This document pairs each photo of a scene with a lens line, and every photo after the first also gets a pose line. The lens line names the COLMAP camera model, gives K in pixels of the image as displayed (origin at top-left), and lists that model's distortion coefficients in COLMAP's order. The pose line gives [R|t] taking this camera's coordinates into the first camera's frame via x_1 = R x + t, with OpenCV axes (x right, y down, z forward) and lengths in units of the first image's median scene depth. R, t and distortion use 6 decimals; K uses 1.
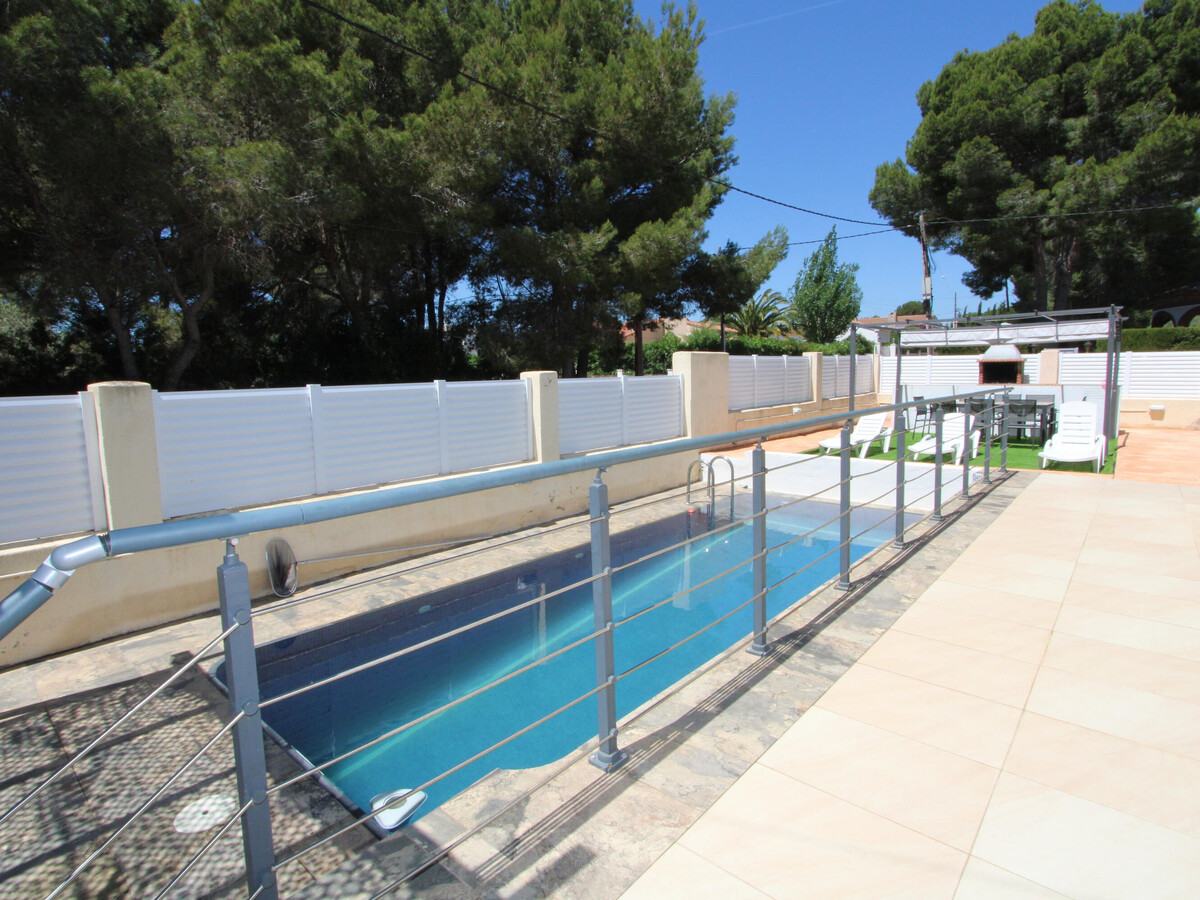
lens RADIAL K [[621.9, 0, 602.3], [0, 621.9, 436.0], [0, 0, 1]] dist [-0.017624, 0.002218]
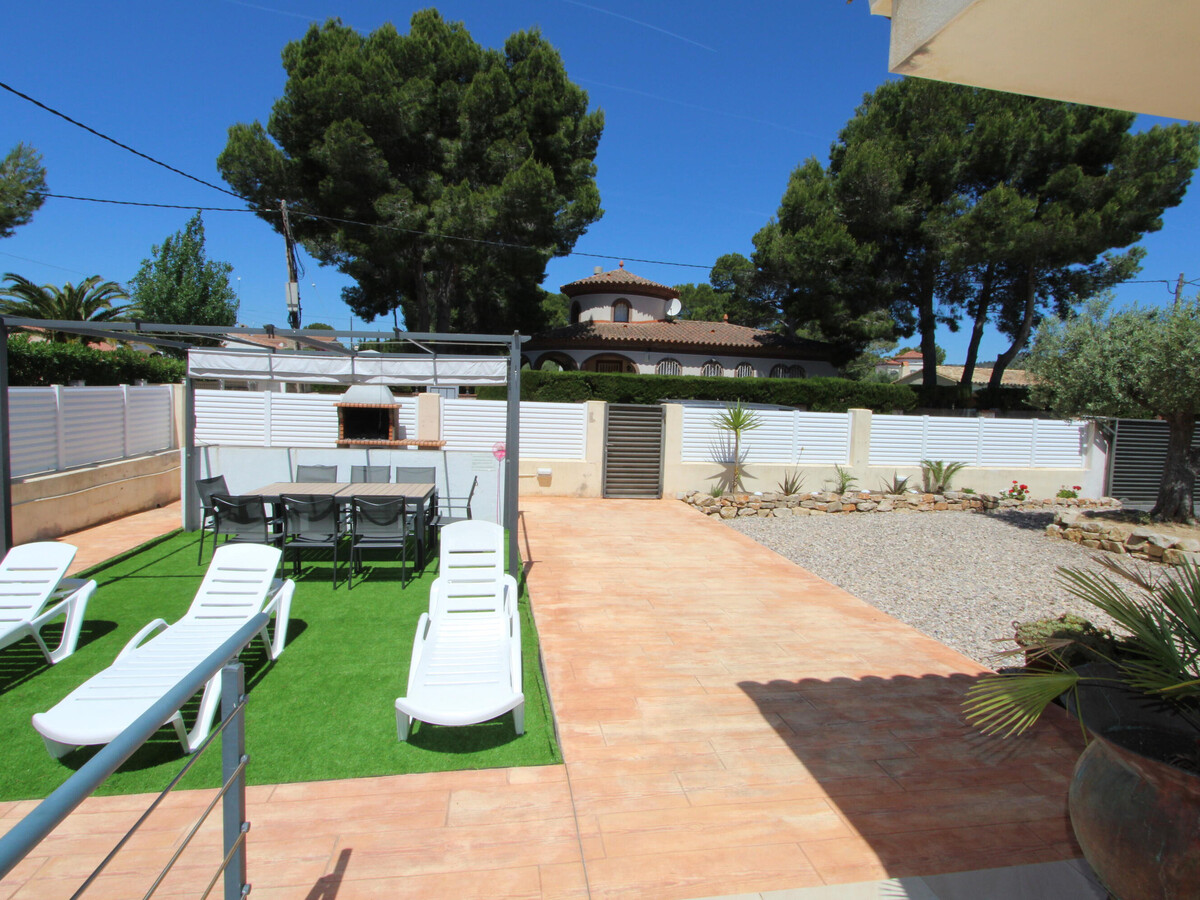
lens RADIAL K [[627.6, 0, 597.6], [0, 627.6, 438.0], [0, 0, 1]] dist [-0.022745, 0.002746]
pose [[0.639915, -0.014100, 0.768317, 0.182324], [0.037163, 0.999230, -0.012615, -0.044587], [-0.767547, 0.036626, 0.639946, 0.241212]]
